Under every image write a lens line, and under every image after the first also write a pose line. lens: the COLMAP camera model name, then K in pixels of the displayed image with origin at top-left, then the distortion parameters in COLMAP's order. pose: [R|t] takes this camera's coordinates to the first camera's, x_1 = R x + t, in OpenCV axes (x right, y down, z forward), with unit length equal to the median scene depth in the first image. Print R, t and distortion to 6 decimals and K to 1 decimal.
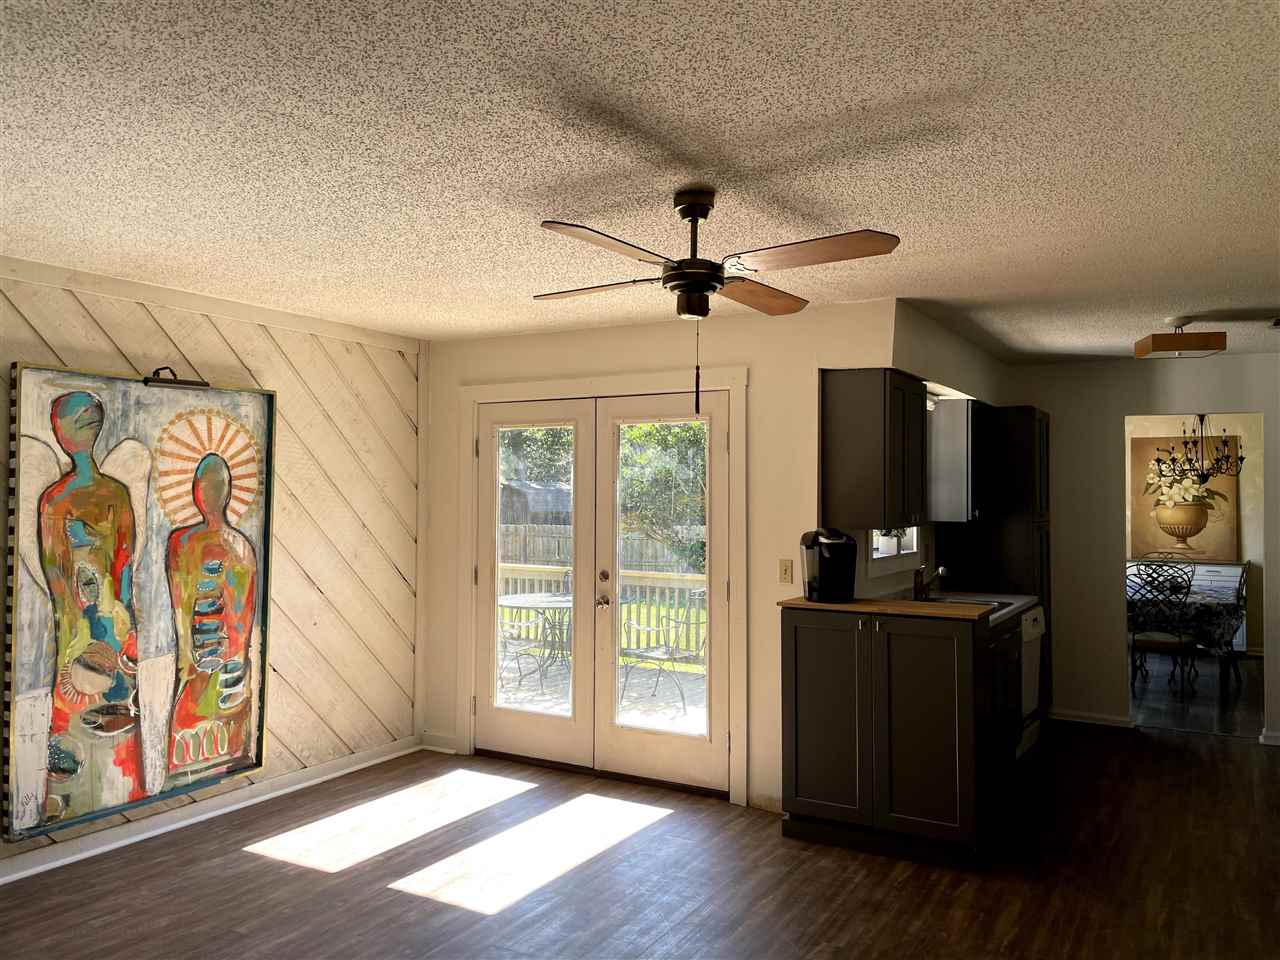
lens RADIAL K [[974.7, 0, 644.7], [0, 974.7, 473.6], [0, 0, 1]] dist [0.083316, -0.112029]
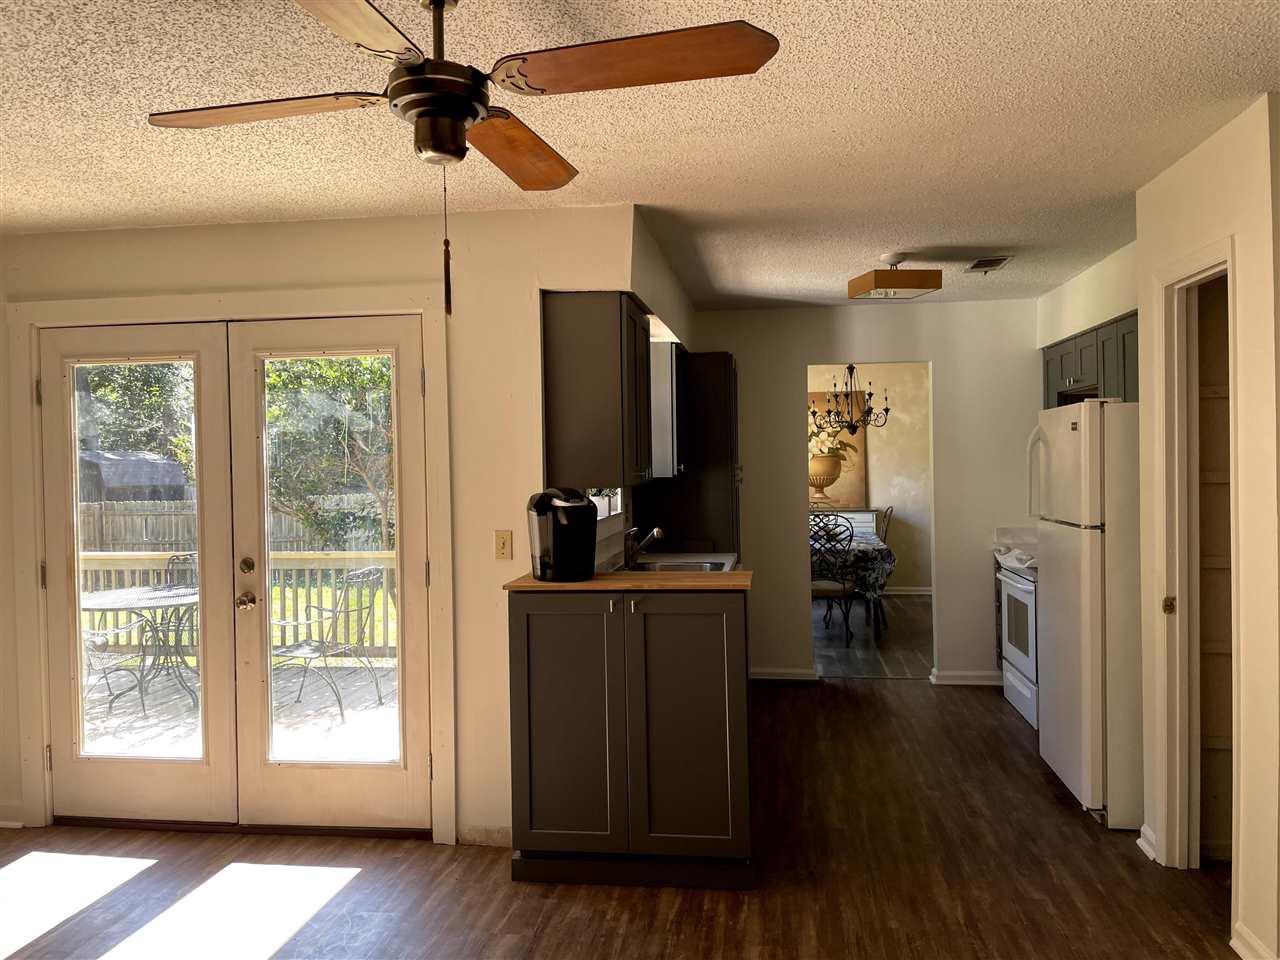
lens RADIAL K [[974.7, 0, 639.1], [0, 974.7, 471.3], [0, 0, 1]] dist [0.083316, -0.112029]
pose [[0.927704, -0.028206, 0.372249, -0.044793], [0.015838, 0.999217, 0.036243, 0.012780], [-0.372980, -0.027727, 0.927425, 0.214814]]
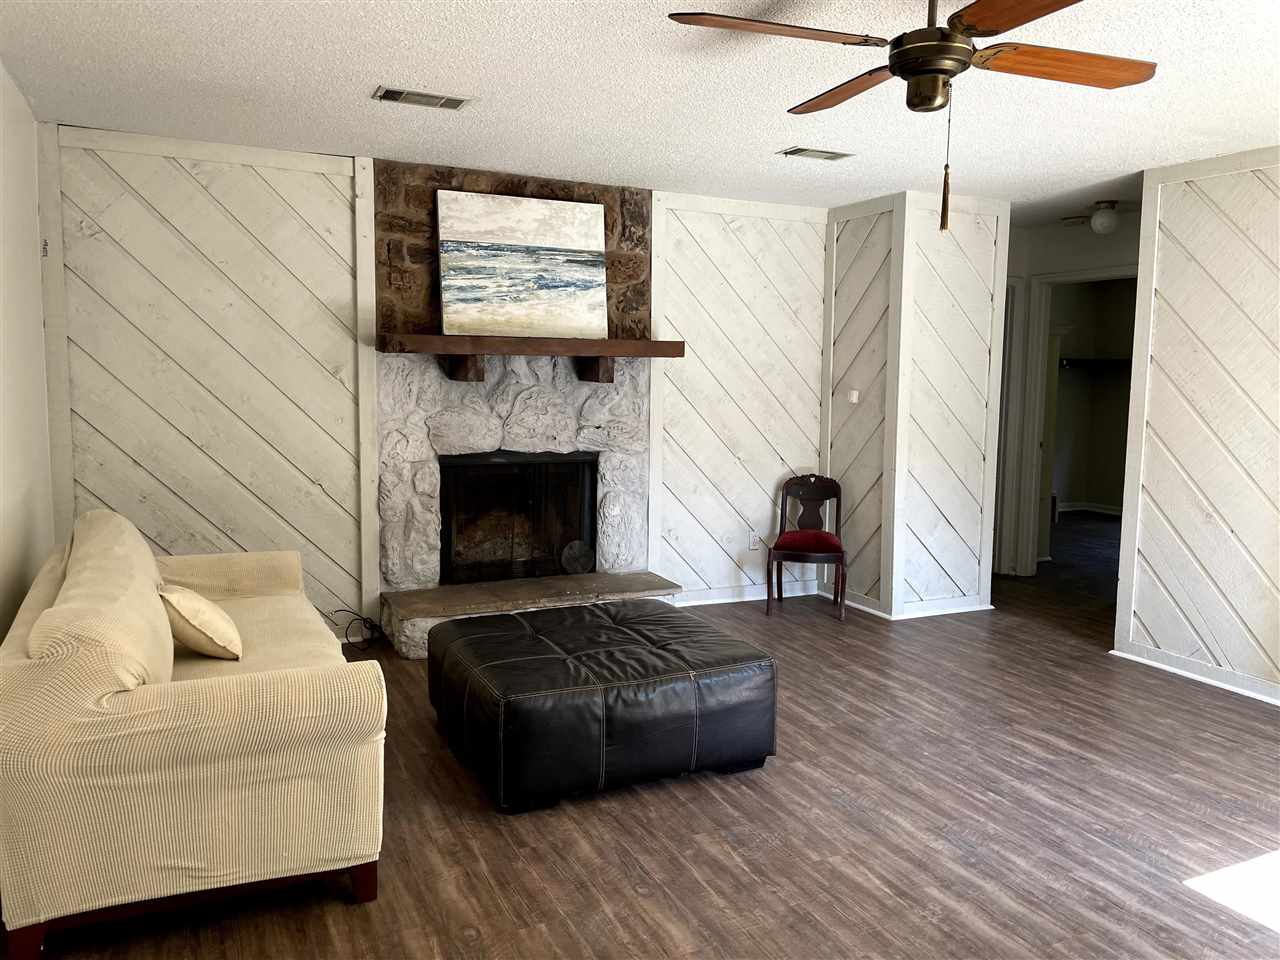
lens RADIAL K [[974.7, 0, 646.2], [0, 974.7, 469.7], [0, 0, 1]] dist [0.083316, -0.112029]
pose [[-0.569639, 0.067934, -0.819083, 0.510482], [-0.002030, 0.996459, 0.084057, 0.038256], [0.821893, 0.049545, -0.567484, 0.771376]]
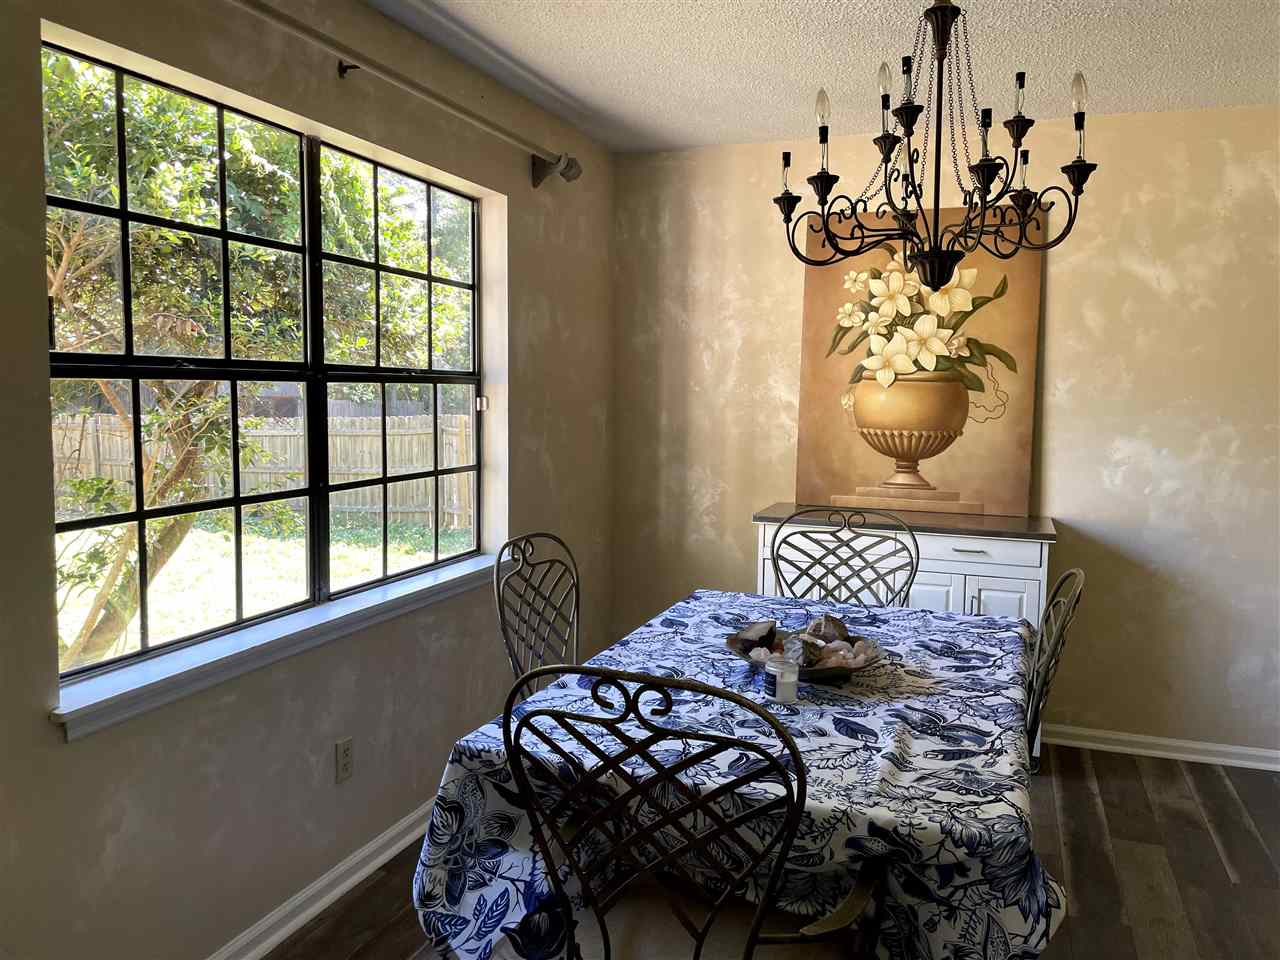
lens RADIAL K [[974.7, 0, 648.0], [0, 974.7, 474.2], [0, 0, 1]] dist [0.083316, -0.112029]
pose [[0.984748, -0.010475, 0.173669, 0.735424], [-0.009652, 0.993359, 0.114647, 0.050446], [-0.173716, -0.114575, 0.978108, 1.244975]]
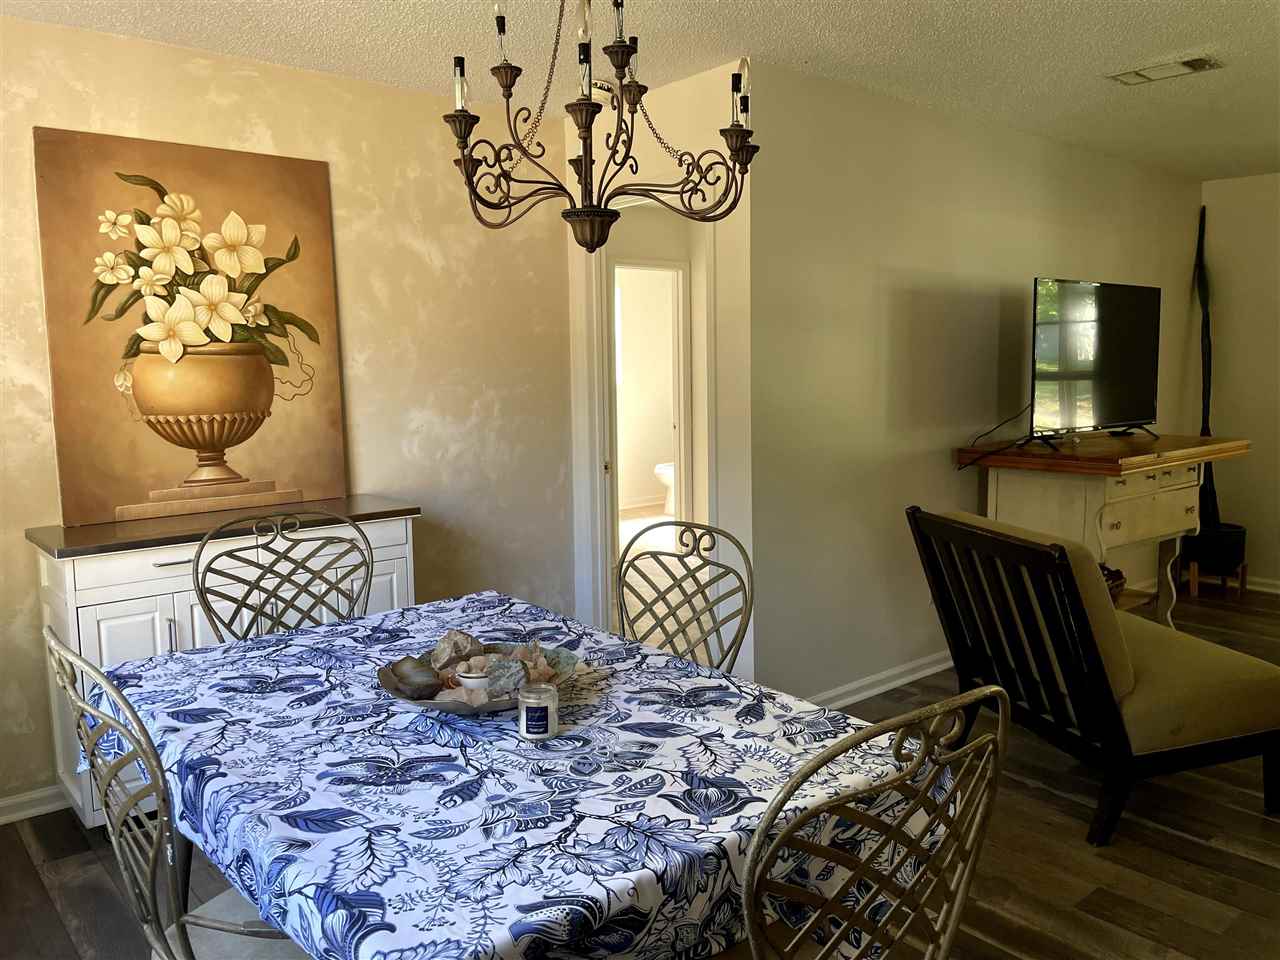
lens RADIAL K [[974.7, 0, 643.9], [0, 974.7, 468.7], [0, 0, 1]] dist [0.083316, -0.112029]
pose [[0.327288, -0.115525, 0.937836, 0.549004], [-0.004579, 0.992293, 0.123831, 0.057535], [-0.944913, -0.044823, 0.324237, 1.506886]]
